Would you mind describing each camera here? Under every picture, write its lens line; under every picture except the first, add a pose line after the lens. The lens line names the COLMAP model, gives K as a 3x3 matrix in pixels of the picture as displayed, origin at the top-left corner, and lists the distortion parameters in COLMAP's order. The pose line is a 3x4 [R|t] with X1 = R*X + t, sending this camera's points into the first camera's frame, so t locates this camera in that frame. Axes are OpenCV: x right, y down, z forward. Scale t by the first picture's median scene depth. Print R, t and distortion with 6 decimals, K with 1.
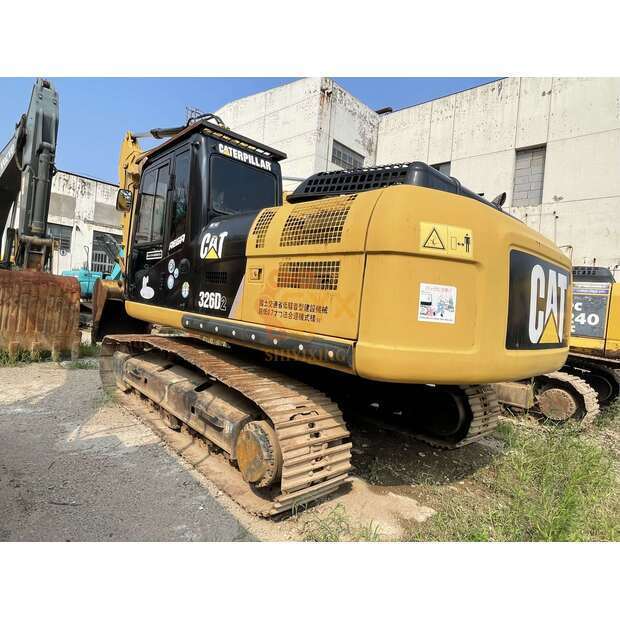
lens RADIAL K [[409.7, 0, 310.0], [0, 409.7, 310.0], [0, 0, 1]] dist [-0.047243, -0.000646]
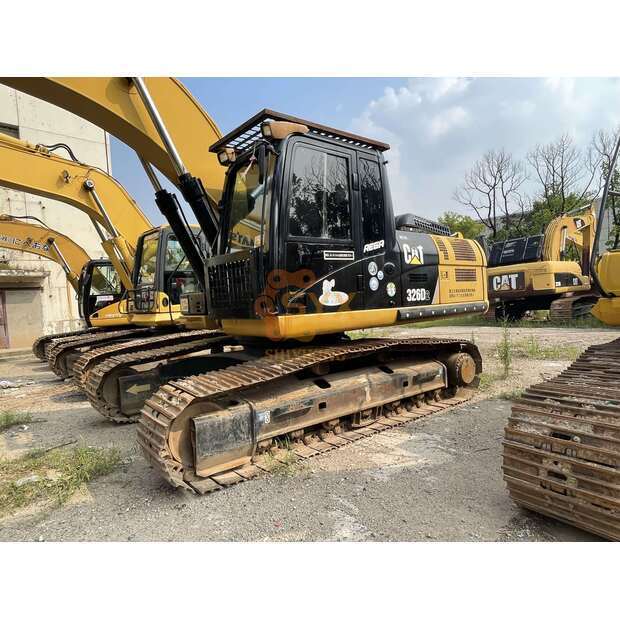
lens RADIAL K [[409.7, 0, 310.0], [0, 409.7, 310.0], [0, 0, 1]] dist [-0.047243, -0.000646]
pose [[0.034864, -0.113706, 0.992903, -1.591380], [0.075913, 0.990938, 0.110815, -0.149142], [-0.996505, 0.071511, 0.043180, 1.279218]]
